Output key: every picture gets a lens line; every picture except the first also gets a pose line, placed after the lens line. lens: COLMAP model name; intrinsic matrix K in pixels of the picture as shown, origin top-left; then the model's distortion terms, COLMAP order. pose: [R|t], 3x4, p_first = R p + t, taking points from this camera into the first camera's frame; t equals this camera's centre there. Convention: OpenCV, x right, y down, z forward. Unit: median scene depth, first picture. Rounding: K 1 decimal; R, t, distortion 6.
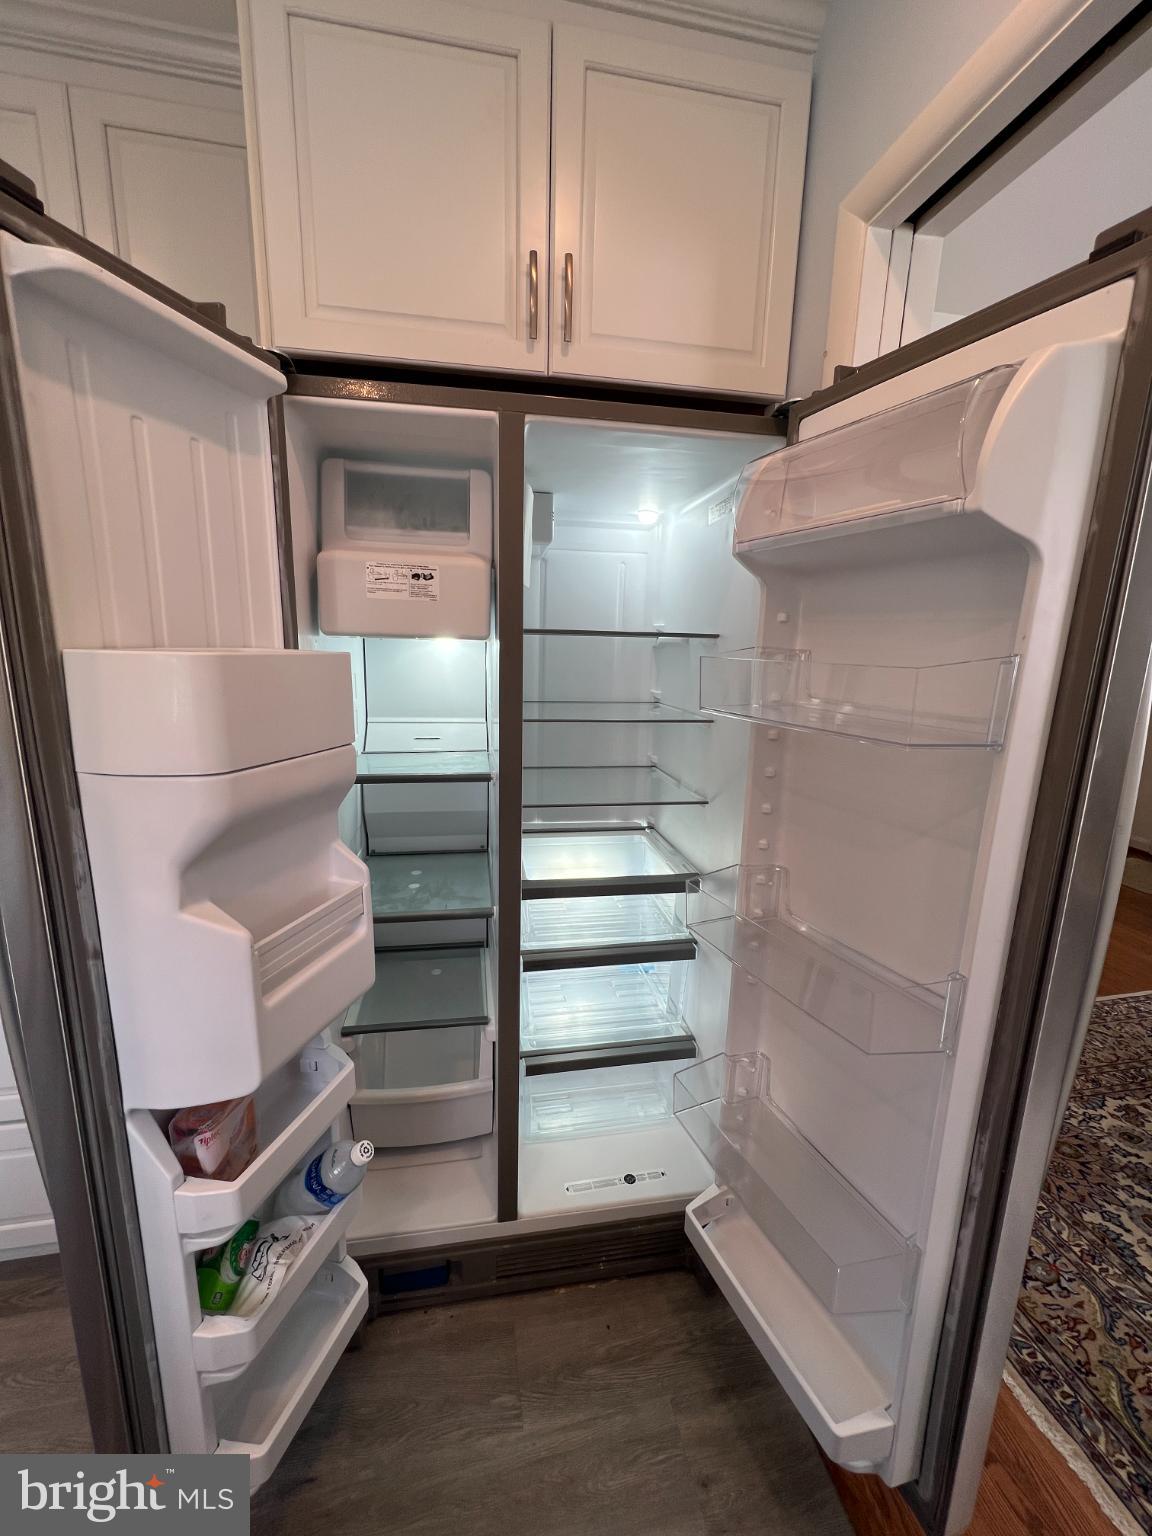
lens RADIAL K [[613.5, 0, 569.2], [0, 613.5, 766.6], [0, 0, 1]] dist [-0.001583, -0.000079]
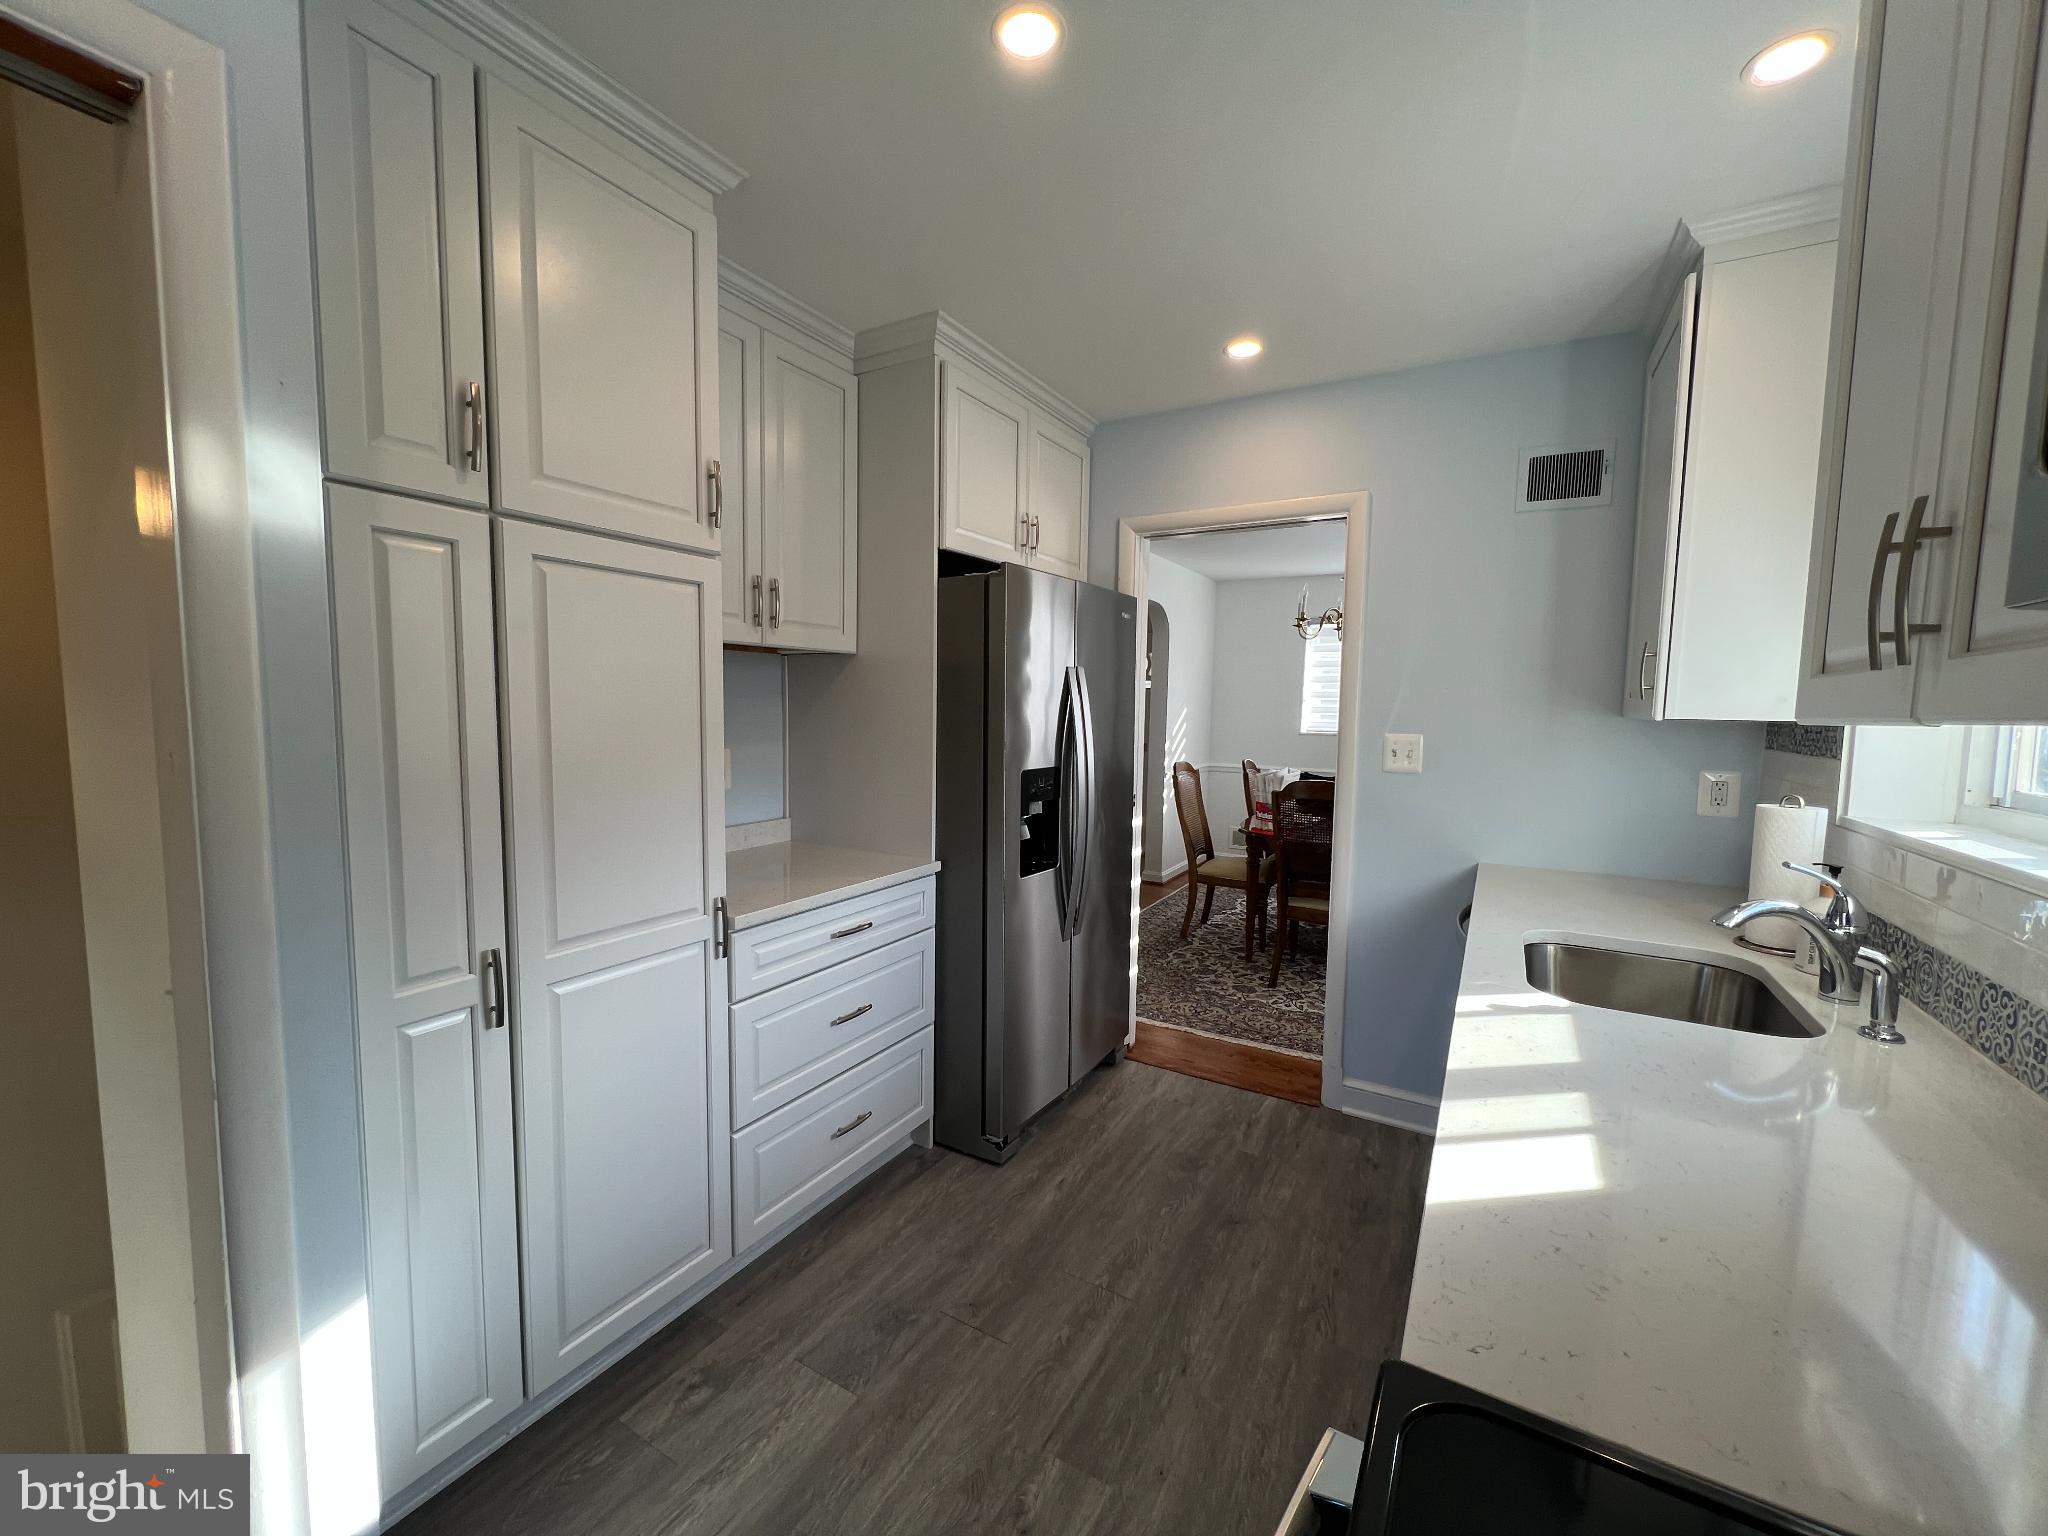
lens RADIAL K [[818.0, 0, 1018.5], [0, 818.0, 775.7], [0, 0, 1]] dist [-0.001583, -0.000079]
pose [[0.659609, -0.080676, 0.747267, -1.638656], [0.149146, 0.988501, -0.024930, 0.036355], [-0.736663, 0.127896, 0.664056, -0.470961]]
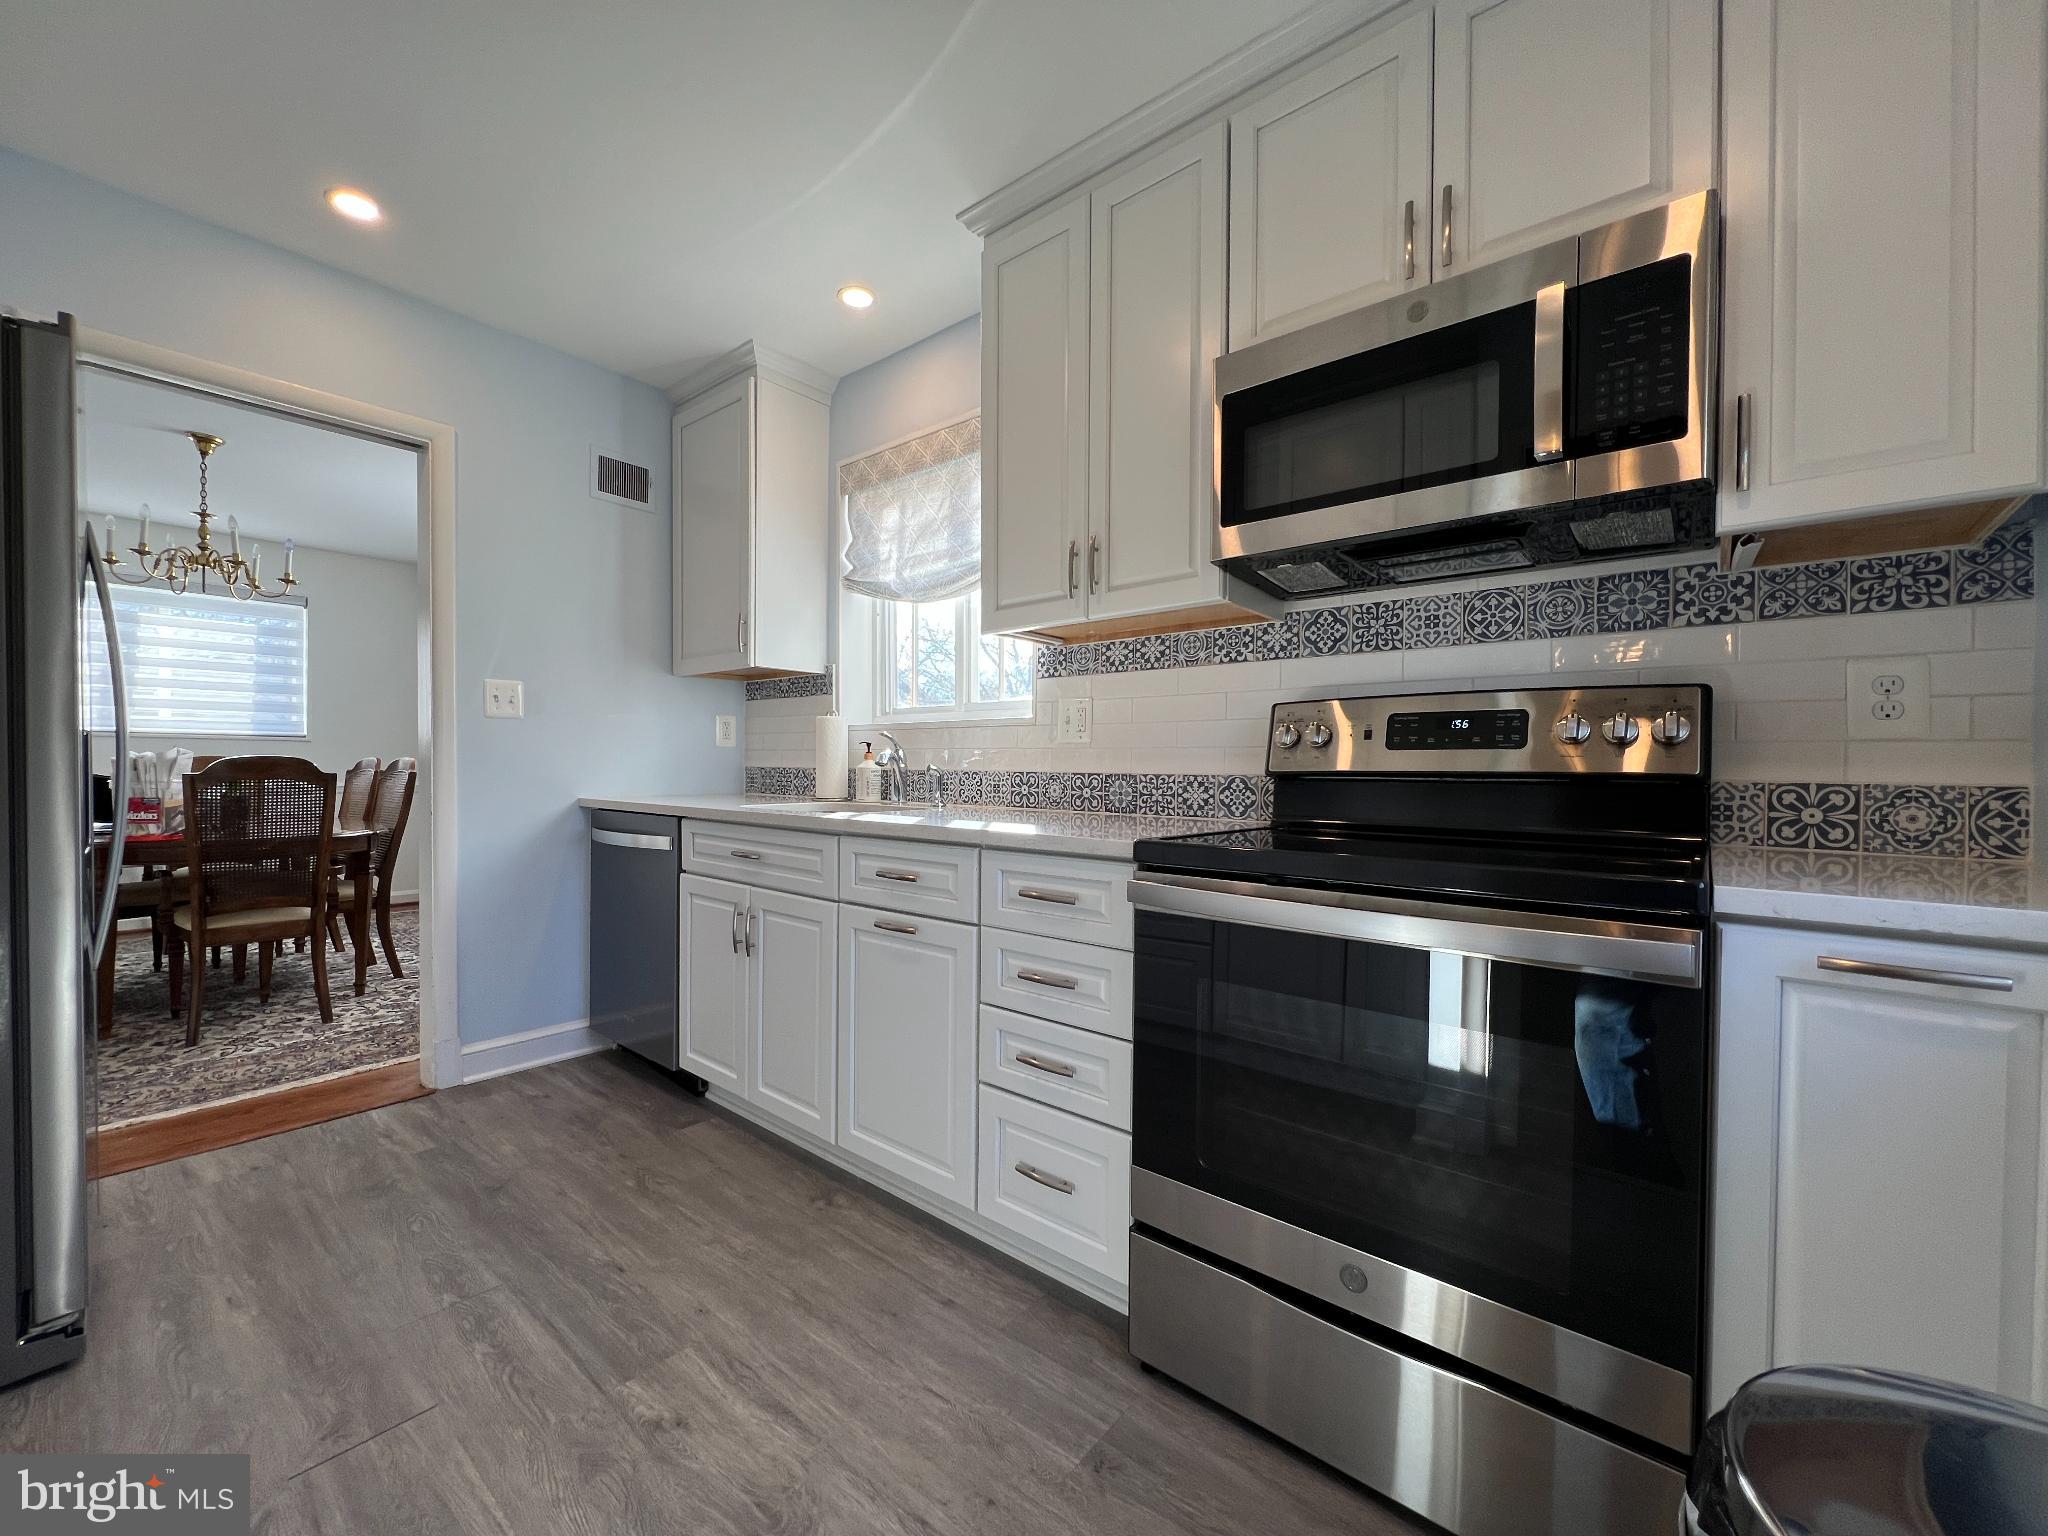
lens RADIAL K [[818.0, 0, 1018.6], [0, 818.0, 771.1], [0, 0, 1]] dist [-0.001583, -0.000079]
pose [[-0.634542, -0.034864, 0.772102, -1.909851], [0.131490, 0.979549, 0.152294, 0.107032], [-0.761621, 0.198161, -0.616981, 0.460804]]
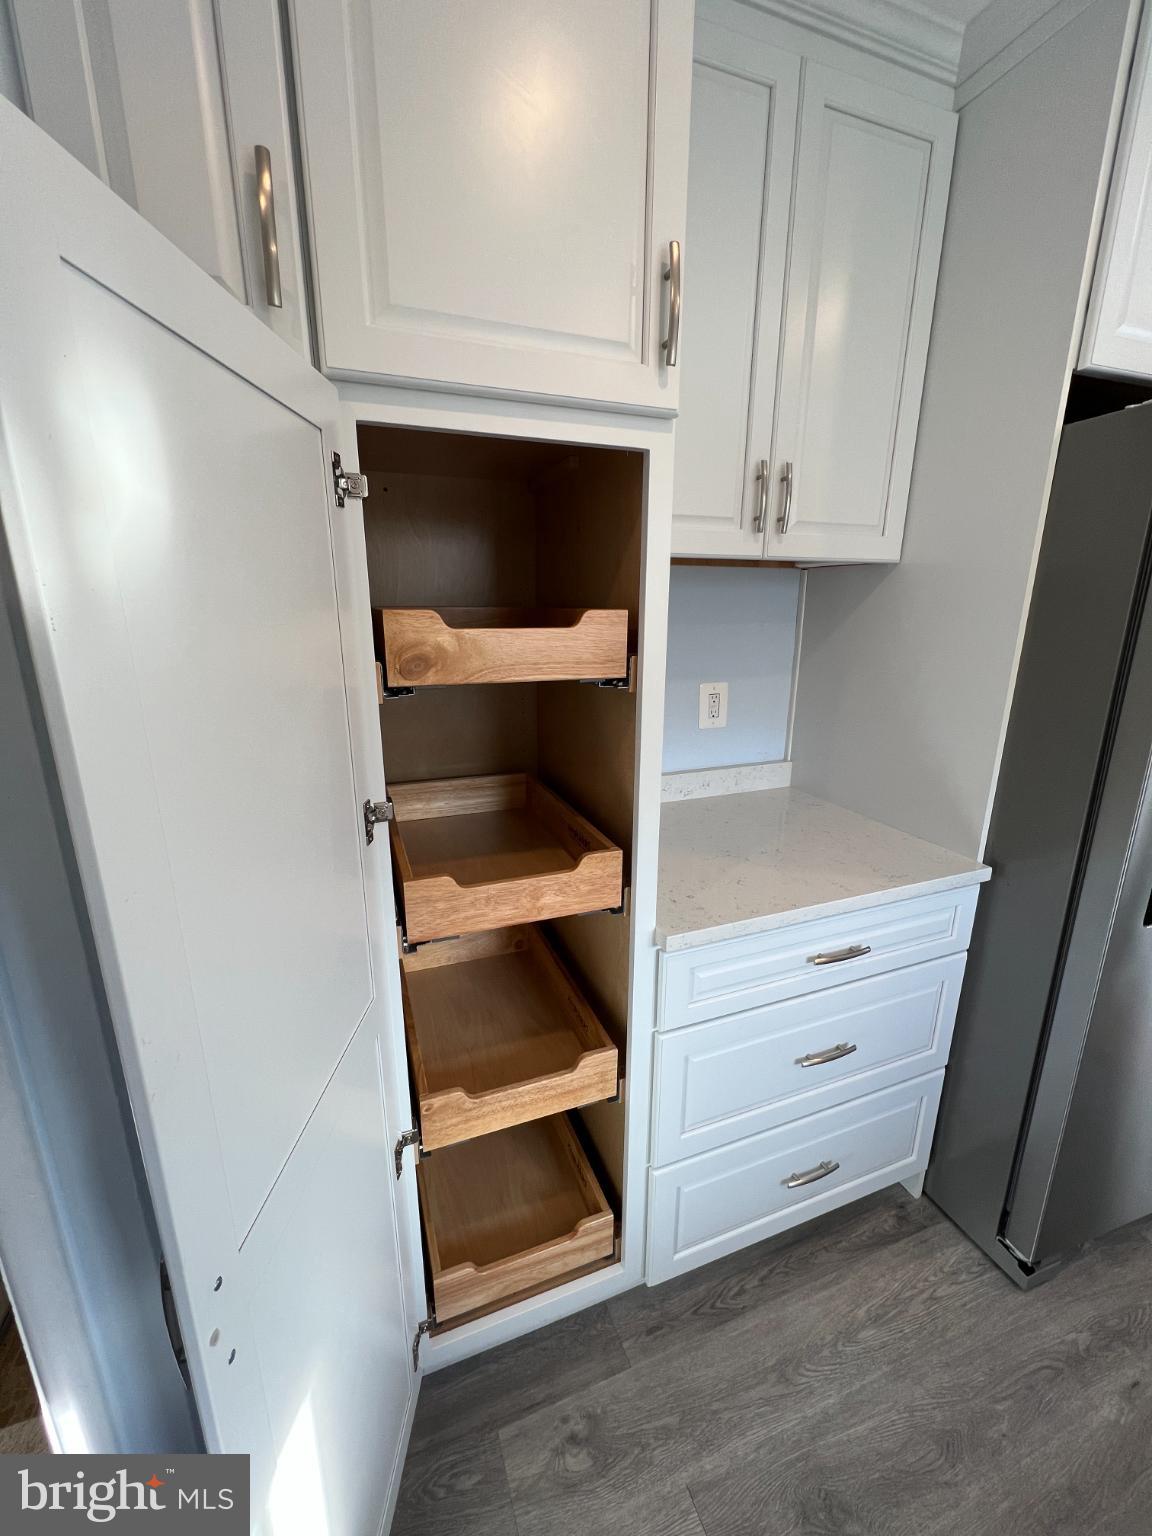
lens RADIAL K [[613.5, 0, 571.3], [0, 613.5, 765.9], [0, 0, 1]] dist [-0.001583, -0.000079]
pose [[0.984680, -0.069123, 0.160084, -1.187444], [0.059577, 0.996190, 0.063688, -0.101872], [-0.163877, -0.053175, 0.985047, 0.073609]]
